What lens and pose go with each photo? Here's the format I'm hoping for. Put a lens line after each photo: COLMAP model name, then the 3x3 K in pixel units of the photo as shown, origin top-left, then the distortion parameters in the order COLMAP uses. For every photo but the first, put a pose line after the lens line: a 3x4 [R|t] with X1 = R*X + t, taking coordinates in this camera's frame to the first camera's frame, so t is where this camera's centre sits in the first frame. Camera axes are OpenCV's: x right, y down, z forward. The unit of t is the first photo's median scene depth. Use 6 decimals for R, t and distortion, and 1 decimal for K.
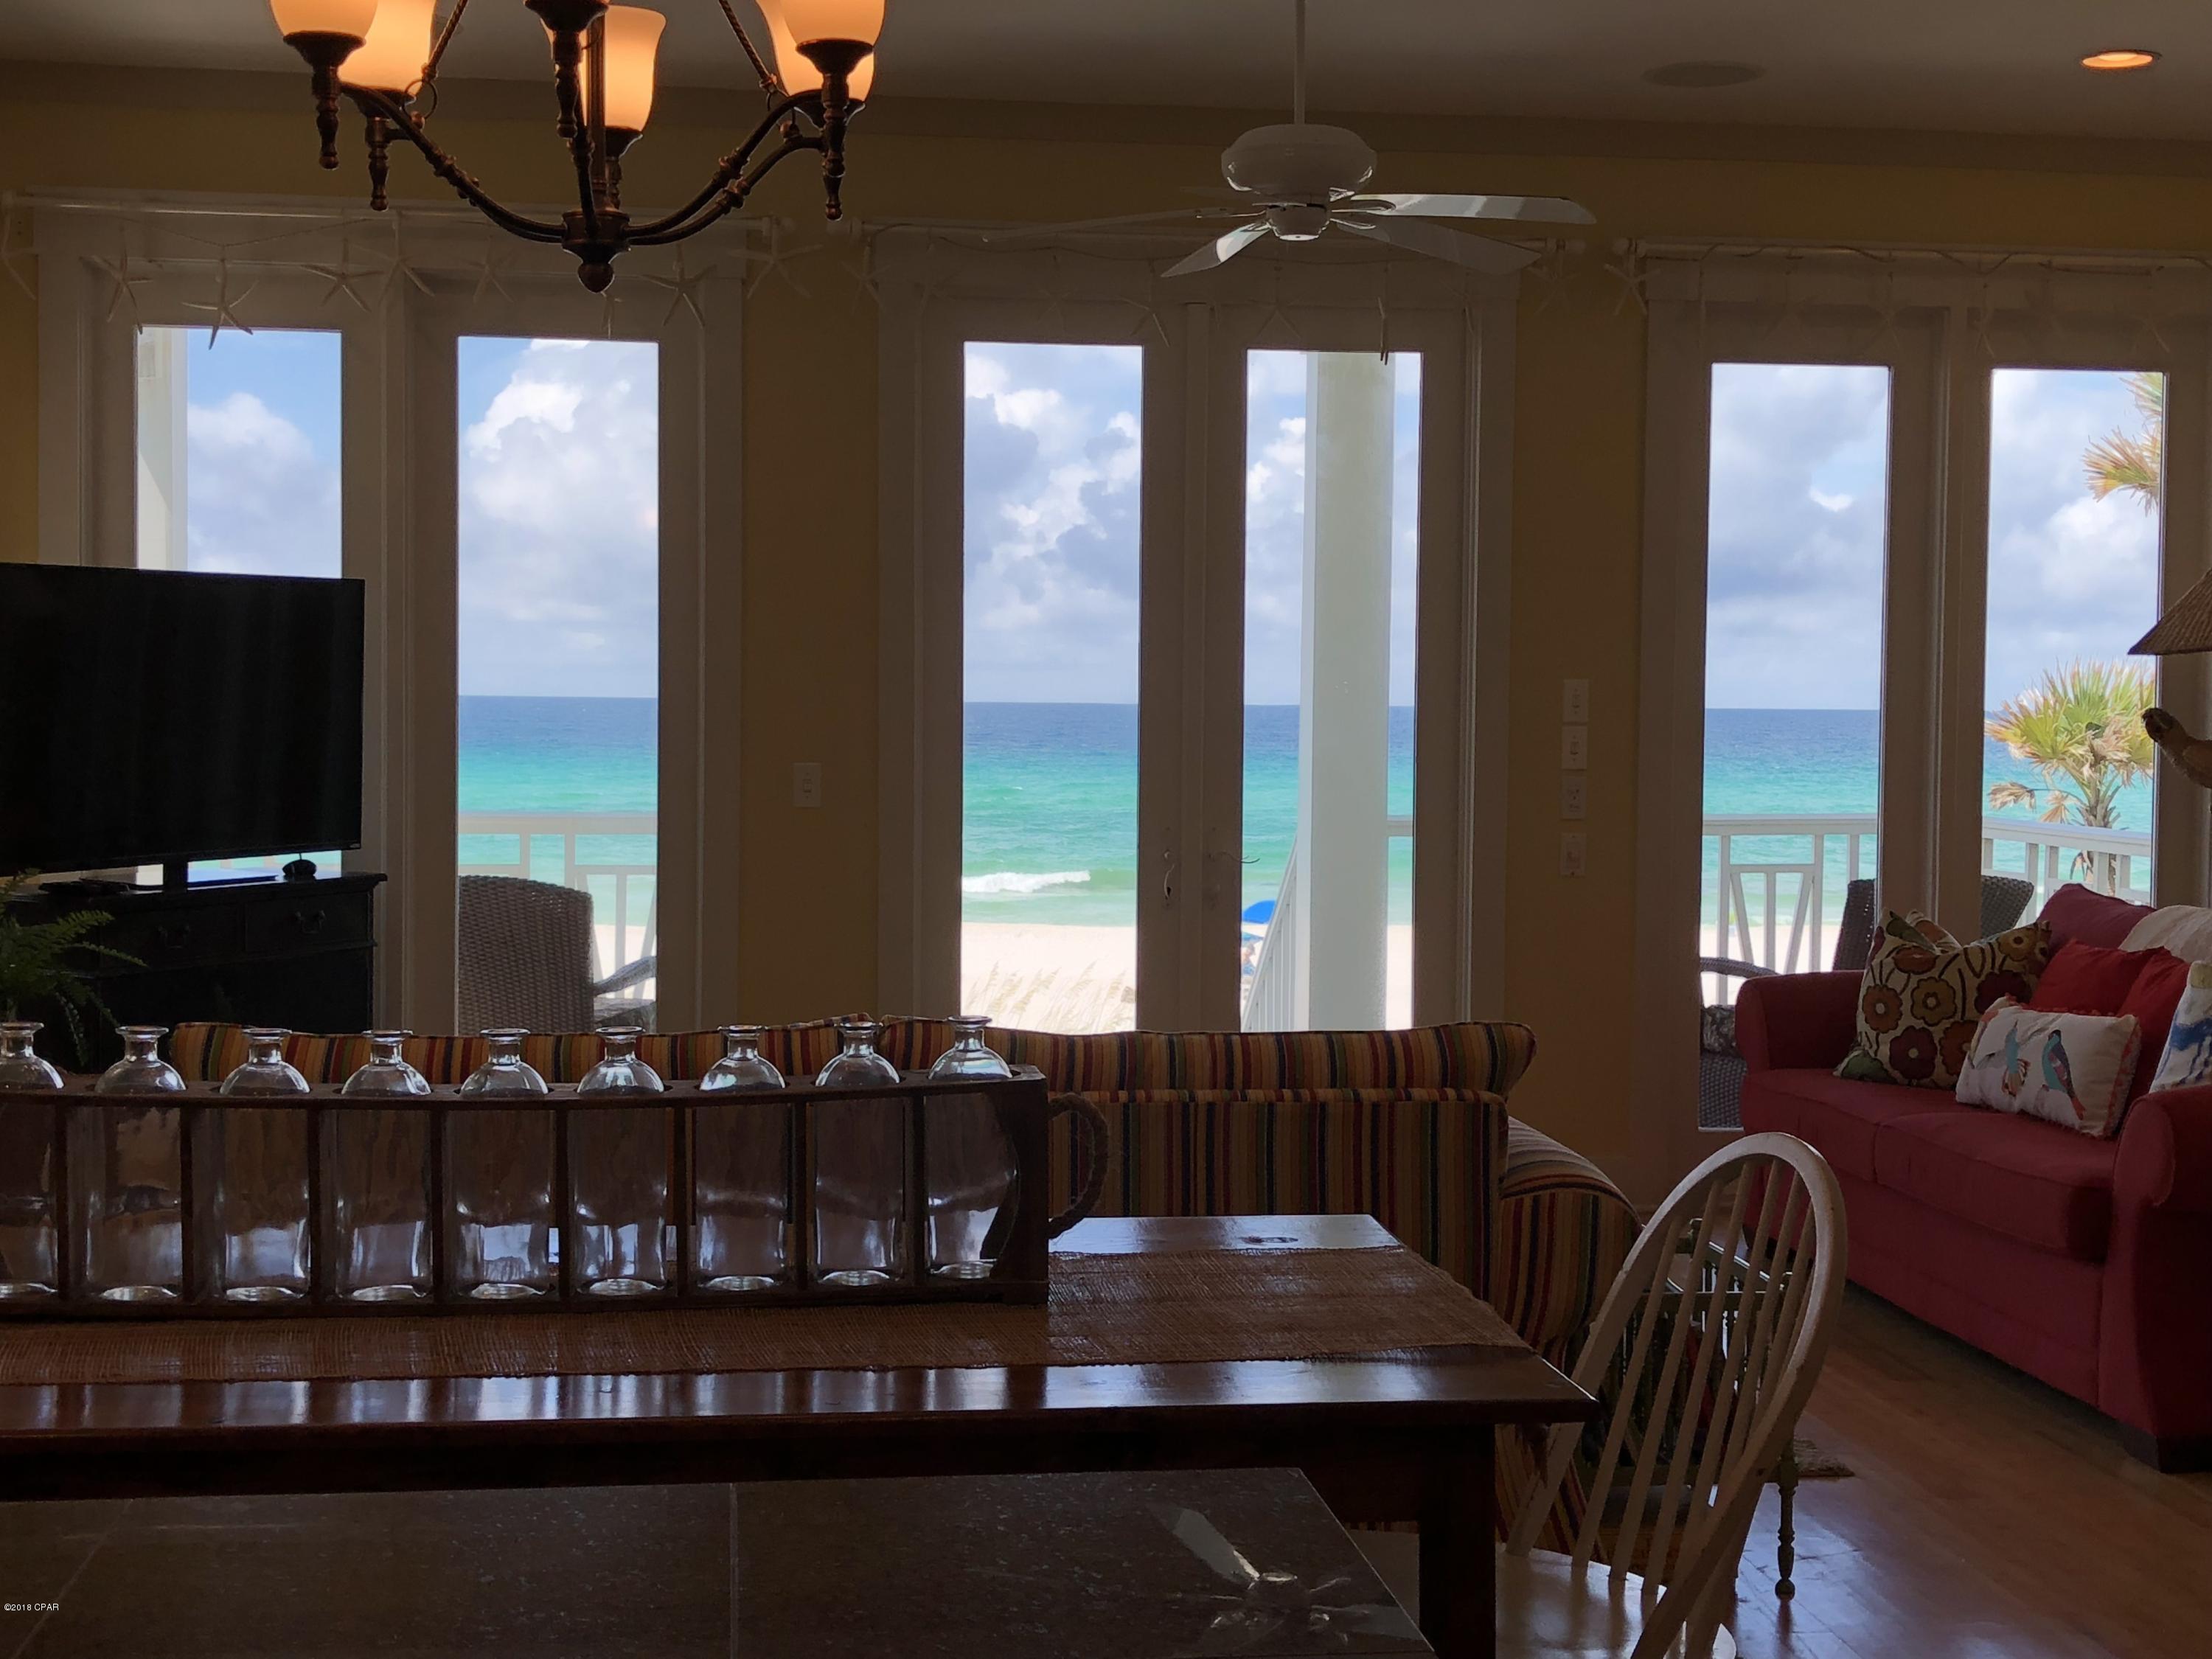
lens RADIAL K [[3105.7, 0, 1106.0], [0, 3105.7, 829.5], [0, 0, 1]] dist [0.040111, 0.059008]
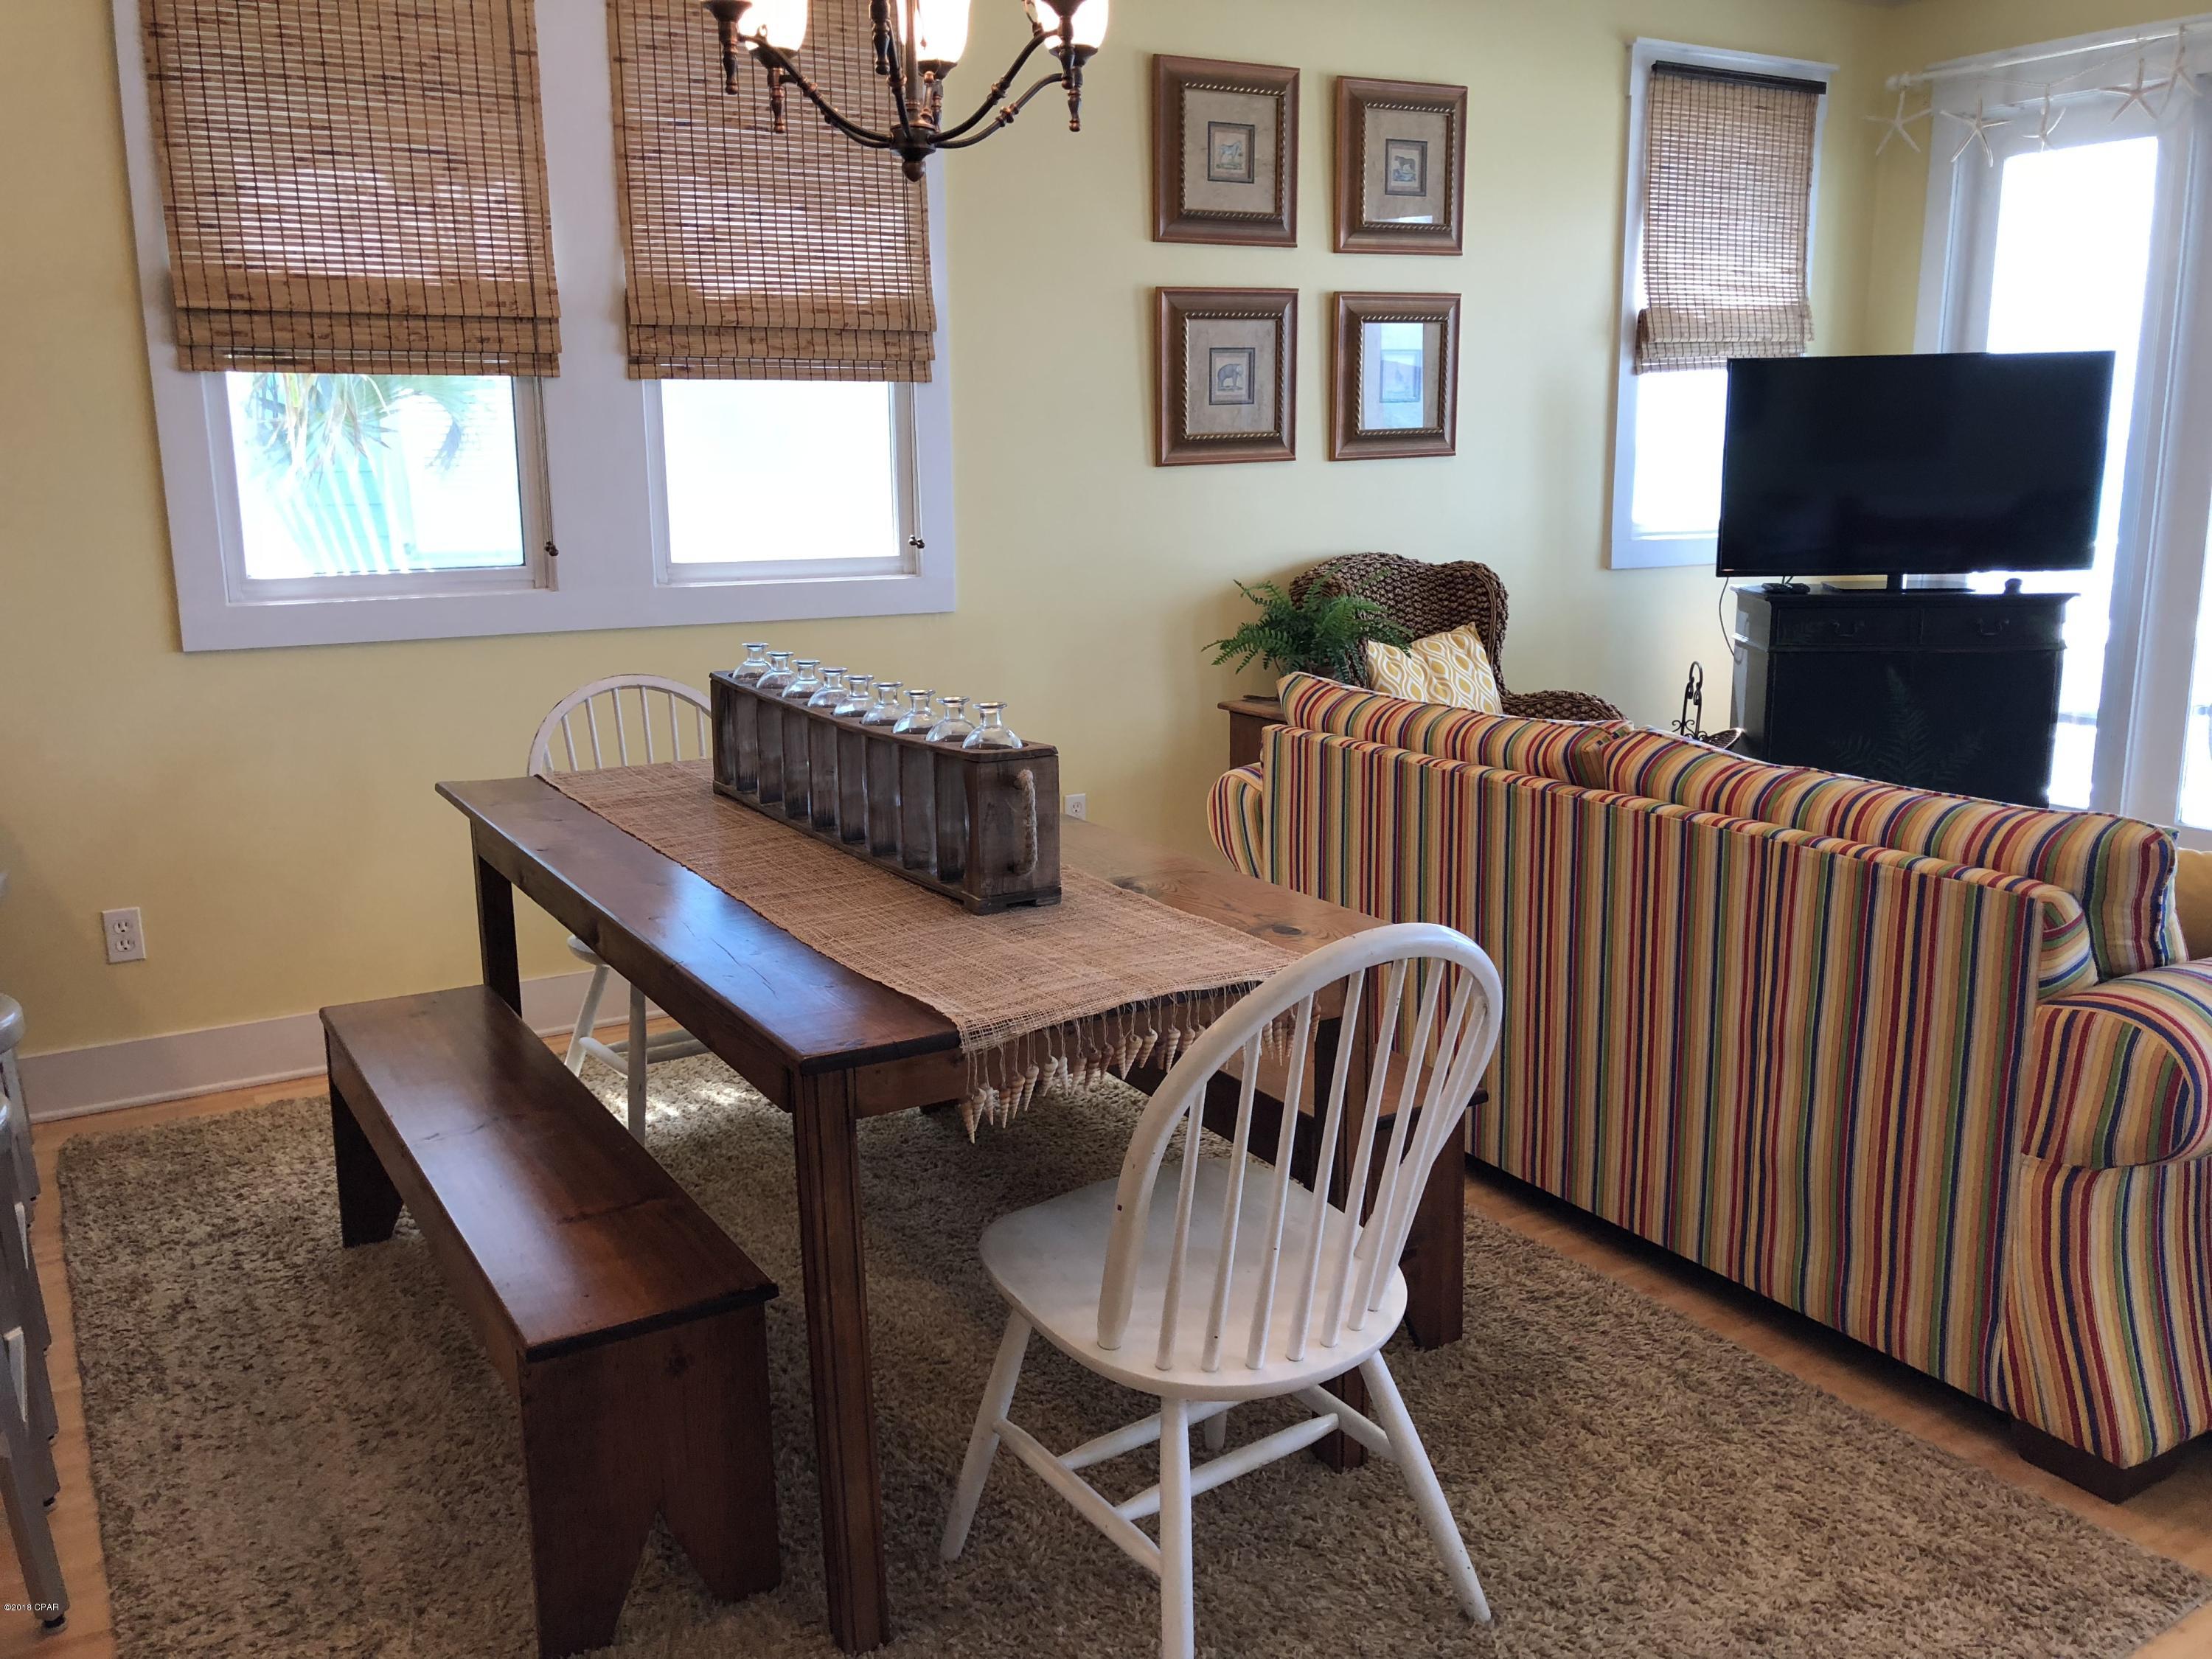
lens RADIAL K [[1970.1, 0, 1106.0], [0, 1970.1, 829.5], [0, 0, 1]] dist [0.007449, 0.002456]
pose [[0.368560, 0.170360, -0.913861, 0.553069], [-0.028907, 0.984689, 0.171906, -0.025521], [0.929155, -0.036941, 0.367841, 0.525882]]
